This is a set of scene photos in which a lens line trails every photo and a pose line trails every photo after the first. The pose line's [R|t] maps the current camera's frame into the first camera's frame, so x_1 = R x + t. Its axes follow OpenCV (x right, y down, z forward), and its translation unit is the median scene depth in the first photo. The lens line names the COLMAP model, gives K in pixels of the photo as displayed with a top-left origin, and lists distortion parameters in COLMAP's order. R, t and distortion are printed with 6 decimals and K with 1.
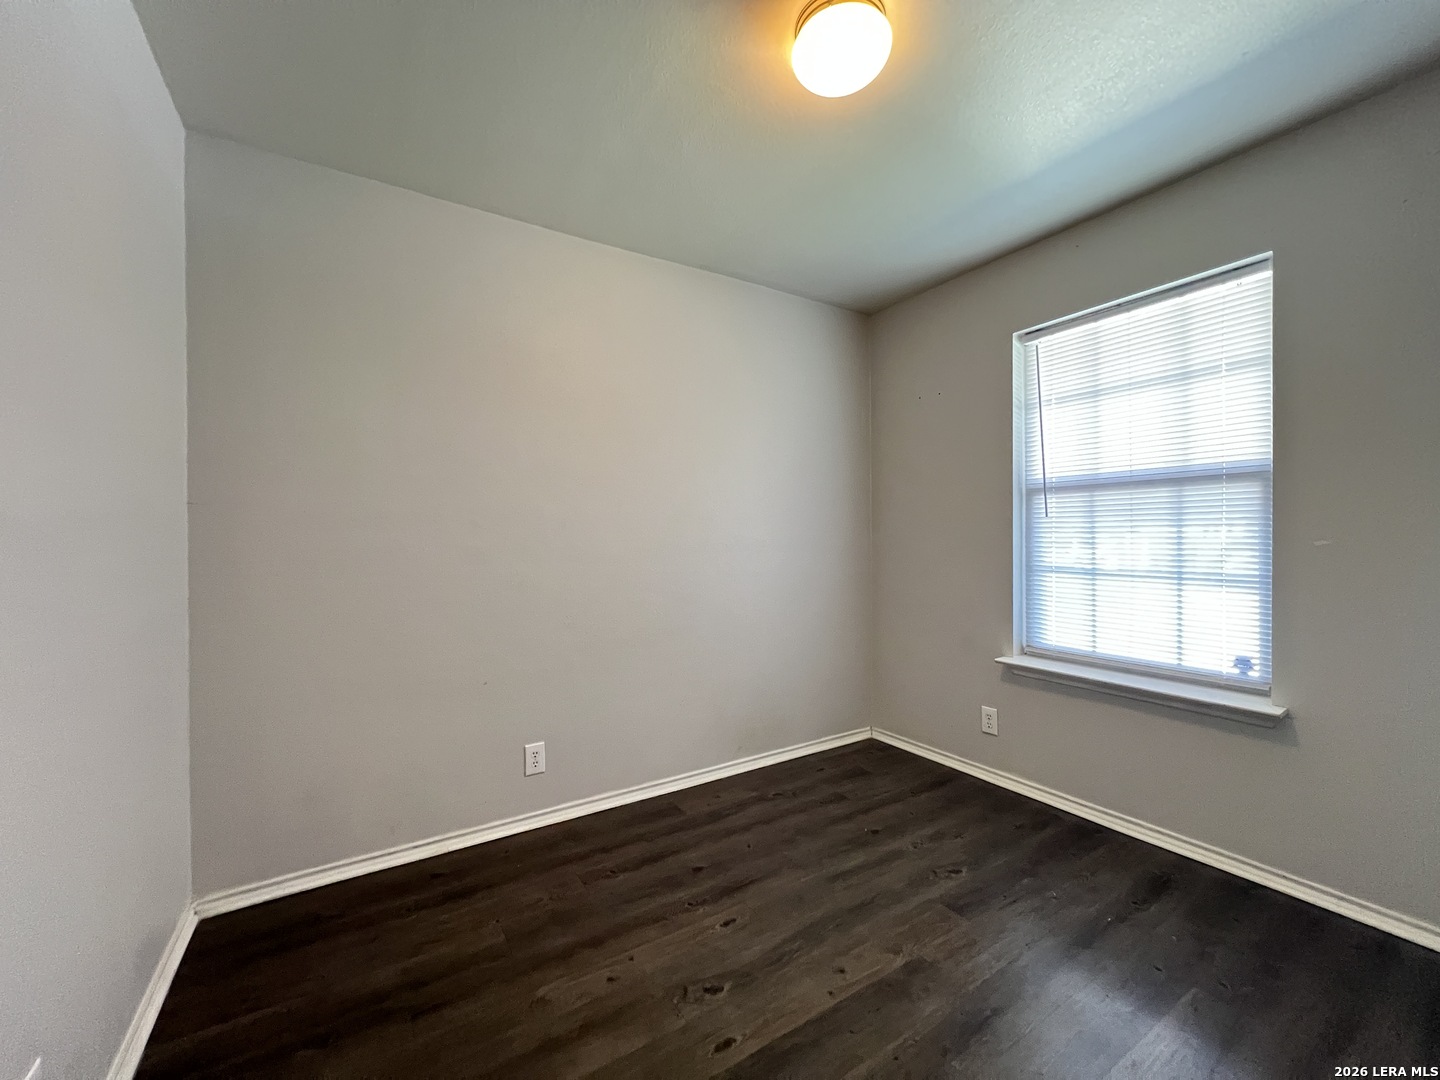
lens RADIAL K [[581.5, 0, 717.4], [0, 581.5, 538.1], [0, 0, 1]] dist [0.002193, 0.000287]
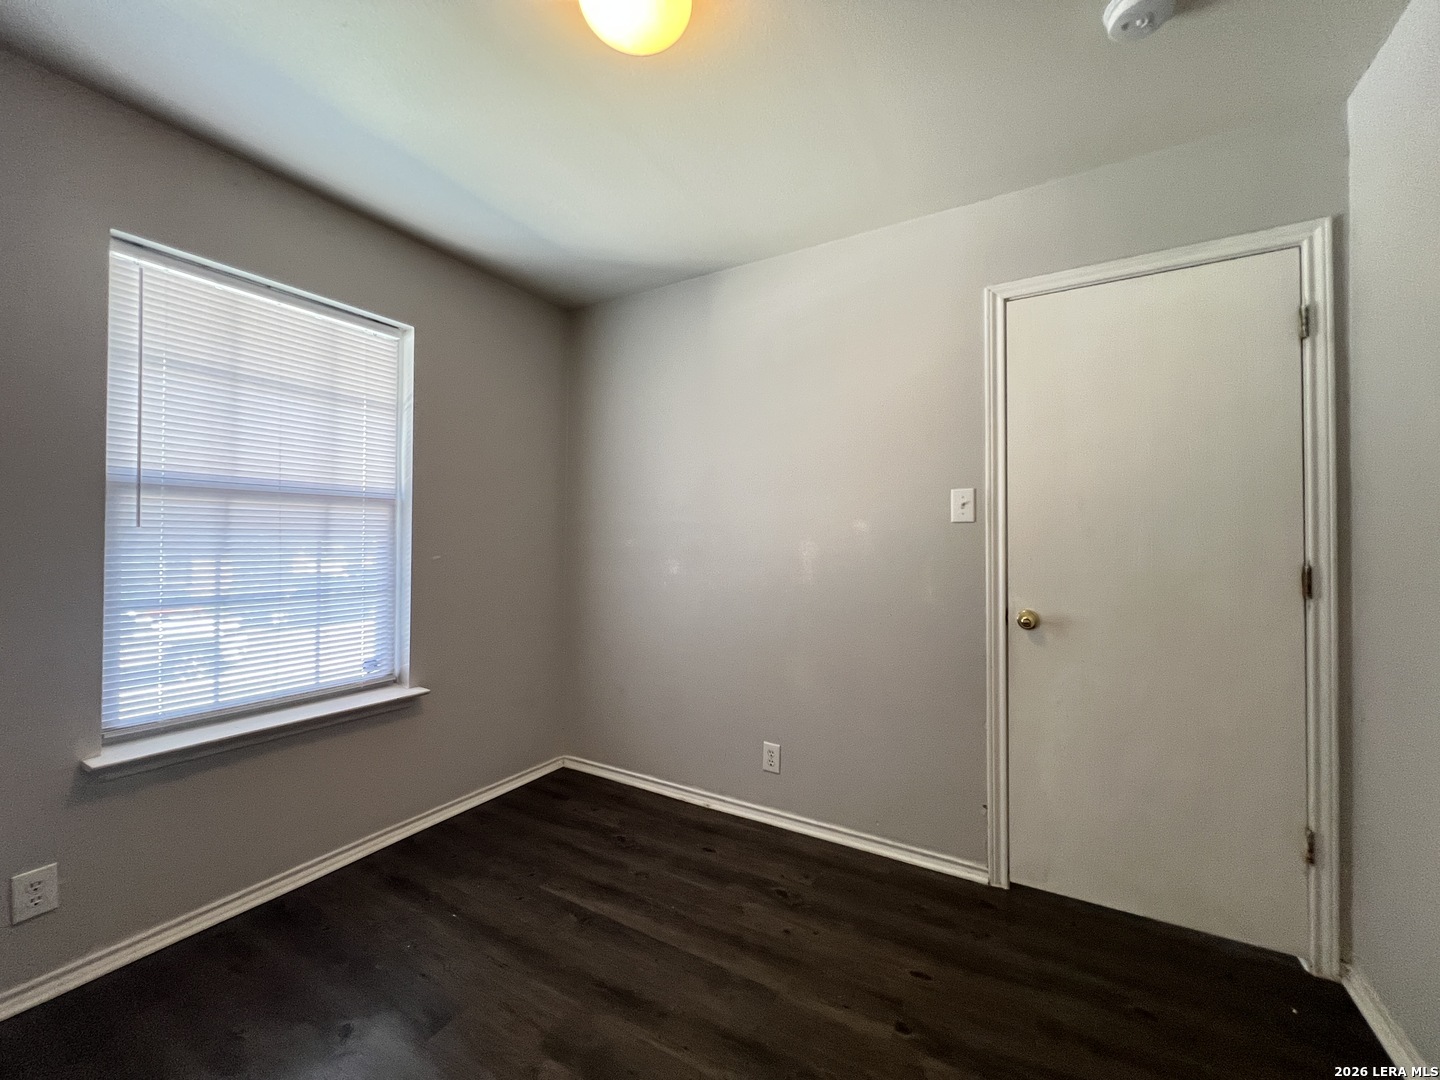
lens RADIAL K [[581.5, 0, 717.4], [0, 581.5, 538.1], [0, 0, 1]] dist [0.002193, 0.000287]
pose [[-0.458292, 0.011817, 0.888723, -0.392481], [0.003860, 0.999929, -0.011305, -0.015589], [-0.888793, -0.001750, -0.458305, 0.835598]]
